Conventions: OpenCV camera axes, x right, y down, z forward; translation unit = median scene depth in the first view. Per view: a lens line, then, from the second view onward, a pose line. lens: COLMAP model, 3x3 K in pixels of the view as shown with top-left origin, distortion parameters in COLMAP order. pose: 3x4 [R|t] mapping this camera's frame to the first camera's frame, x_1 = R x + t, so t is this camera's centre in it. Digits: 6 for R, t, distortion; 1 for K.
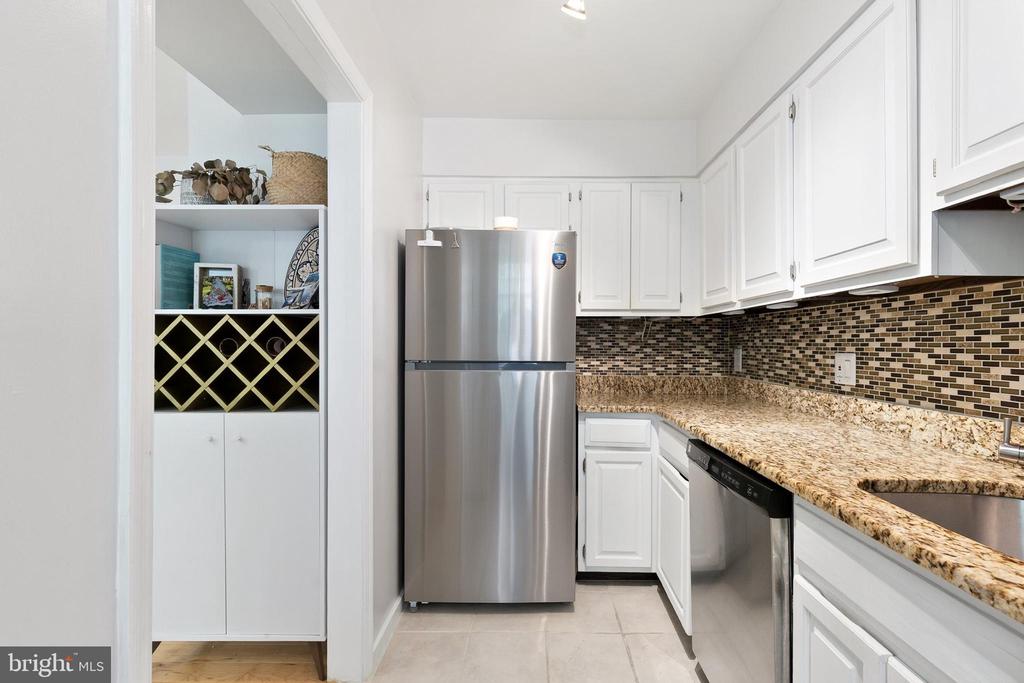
lens RADIAL K [[464.8, 0, 538.6], [0, 464.8, 342.8], [0, 0, 1]] dist [0.011662, -0.003520]
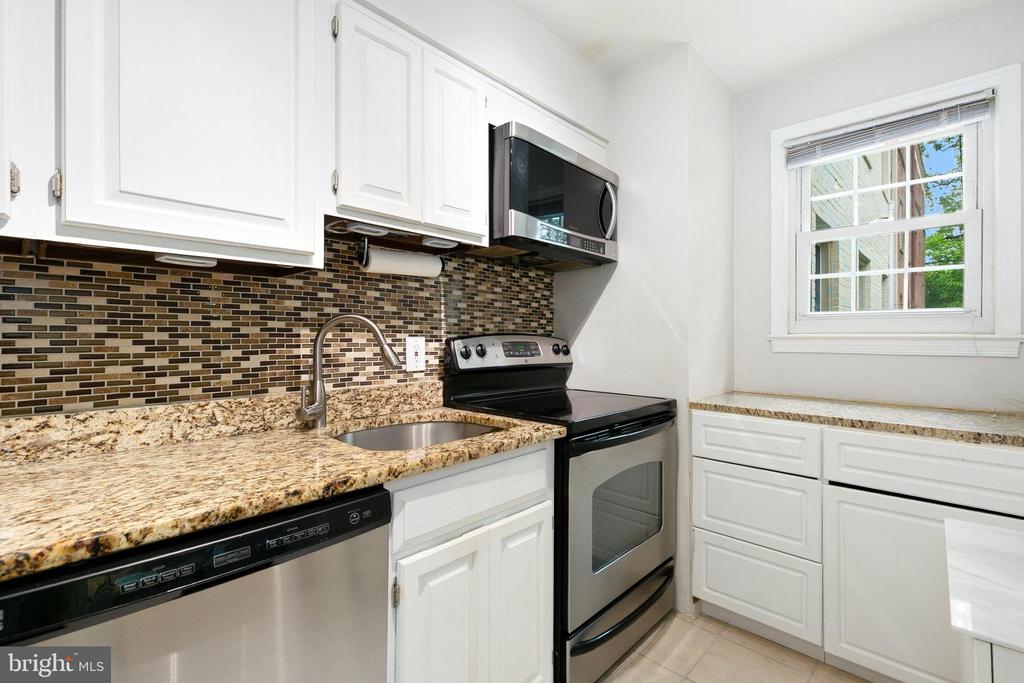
lens RADIAL K [[464.8, 0, 510.5], [0, 464.8, 333.9], [0, 0, 1]] dist [0.011662, -0.003520]
pose [[-0.714659, 0.001715, 0.699471, -0.196388], [-0.003860, 0.999972, -0.006395, 0.013846], [-0.699462, -0.007270, -0.714633, 1.002507]]
